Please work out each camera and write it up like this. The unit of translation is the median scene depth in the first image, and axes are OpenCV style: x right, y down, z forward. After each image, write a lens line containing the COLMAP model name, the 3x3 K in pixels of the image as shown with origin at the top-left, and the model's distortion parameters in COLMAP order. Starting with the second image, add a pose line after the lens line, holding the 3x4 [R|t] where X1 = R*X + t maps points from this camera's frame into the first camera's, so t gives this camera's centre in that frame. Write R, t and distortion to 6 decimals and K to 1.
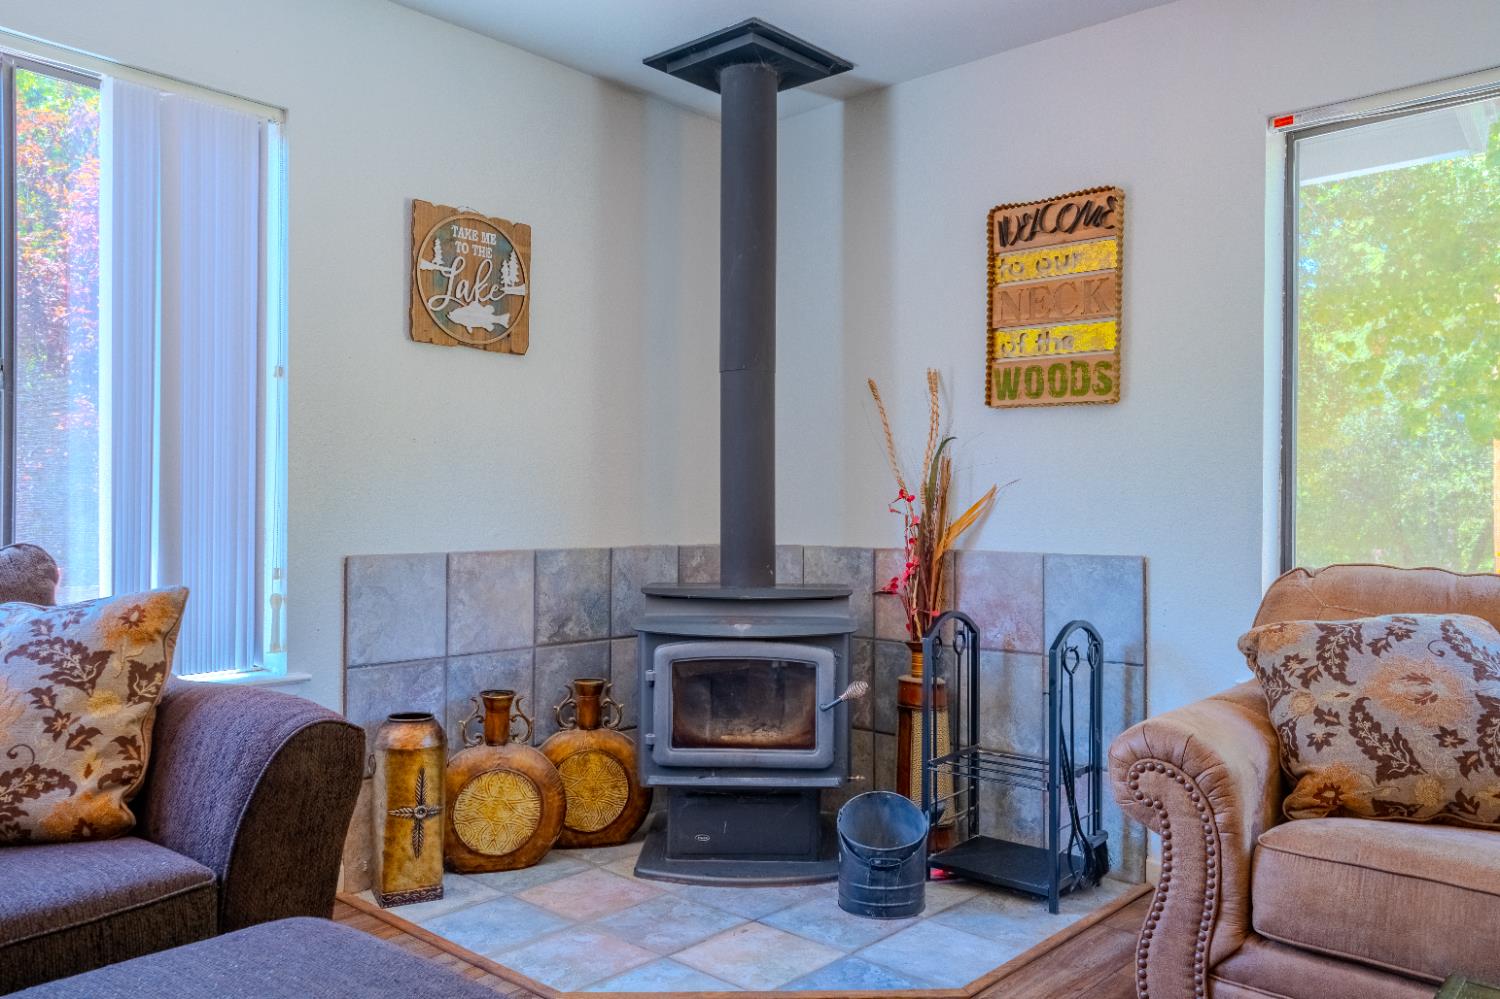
lens RADIAL K [[1127.0, 0, 750.0], [0, 1127.0, 499.5], [0, 0, 1]] dist [0.009176, 0.005000]
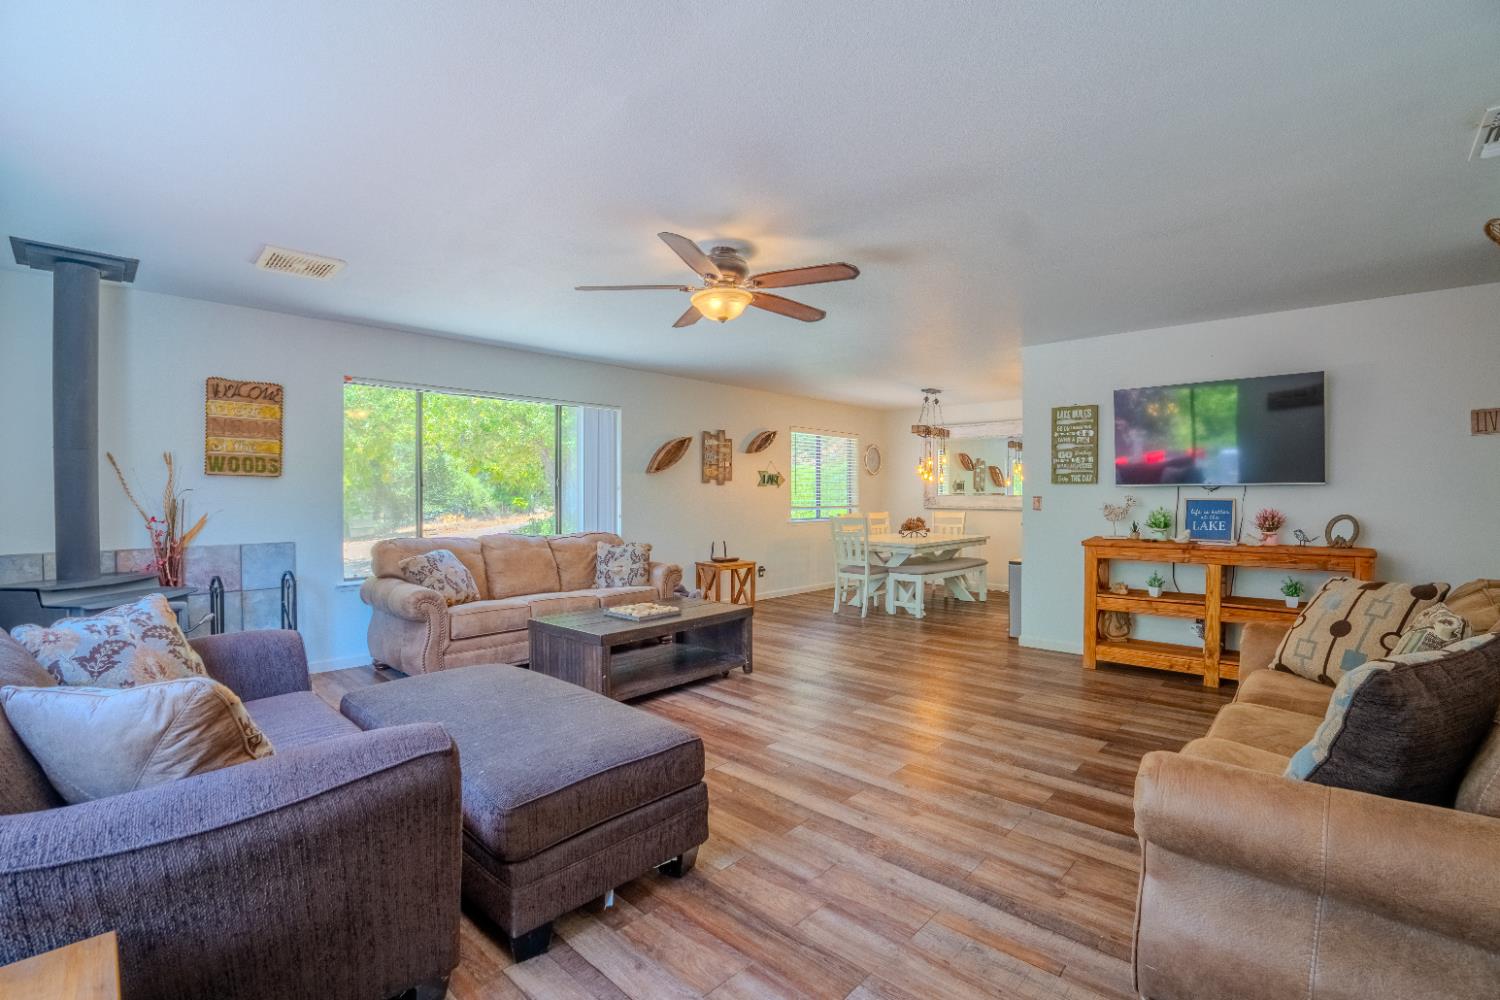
lens RADIAL K [[670.5, 0, 753.5], [0, 670.5, 501.1], [0, 0, 1]] dist [-0.069102, 0.014925]
pose [[0.000610, -0.016187, 0.999869, -0.971391], [-0.005866, 0.999852, 0.016190, -0.060703], [-0.999983, -0.005875, 0.000515, 0.016415]]
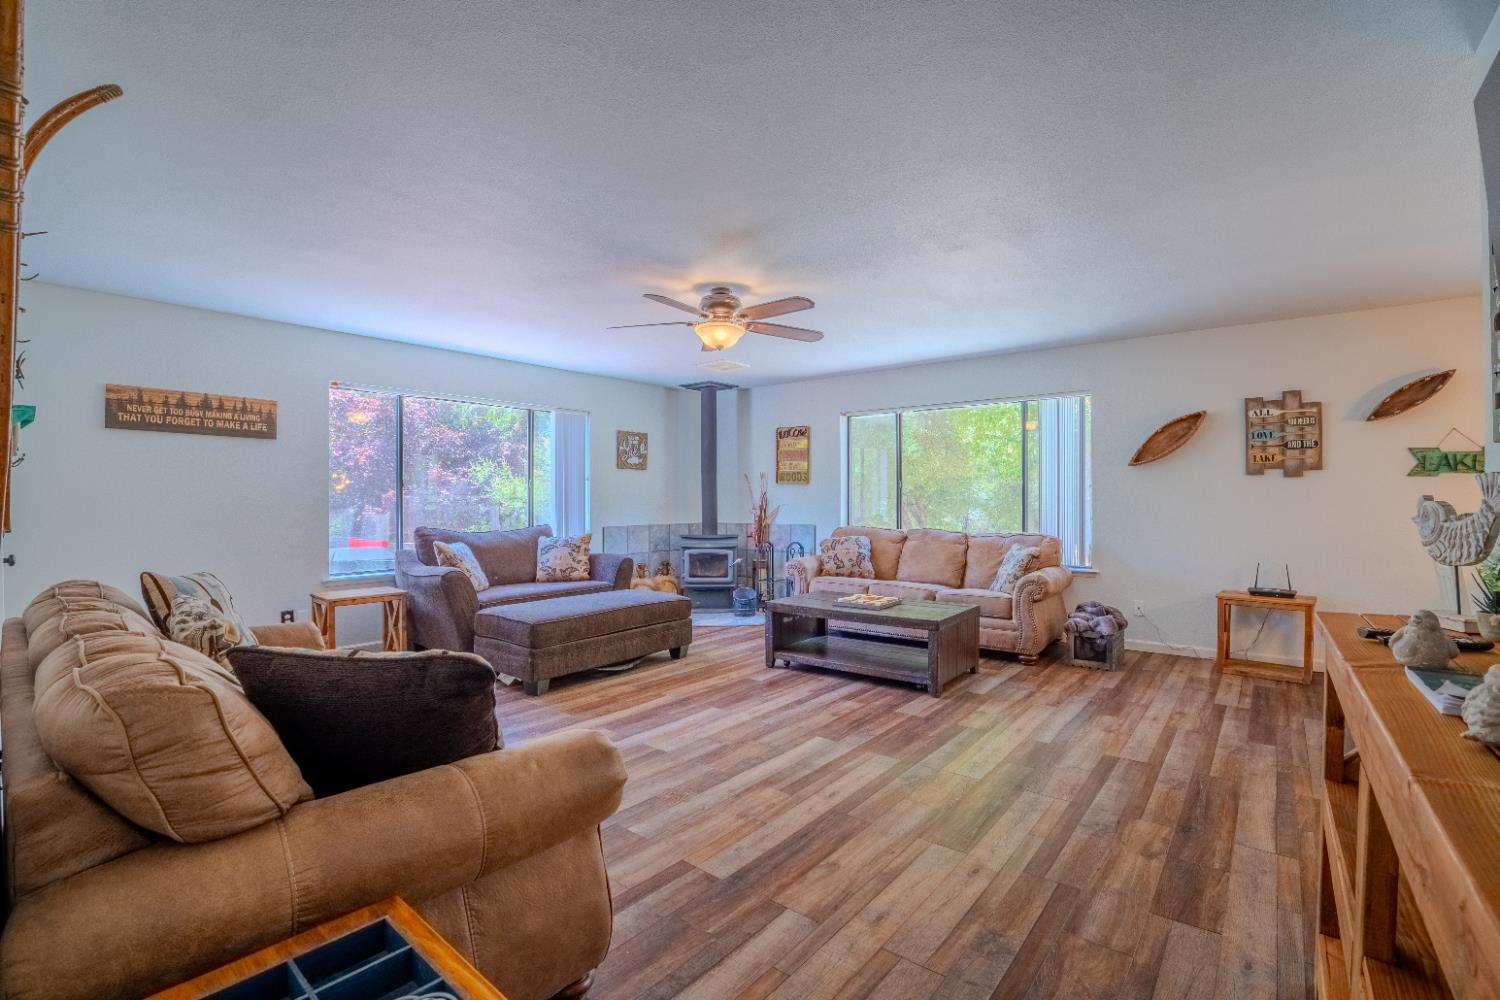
lens RADIAL K [[670.5, 0, 753.5], [0, 670.5, 501.1], [0, 0, 1]] dist [-0.069102, 0.014925]
pose [[0.998285, -0.008902, 0.057856, 0.015101], [0.008407, 0.999926, 0.008796, -0.047372], [-0.057930, -0.008295, 0.998286, -1.151442]]
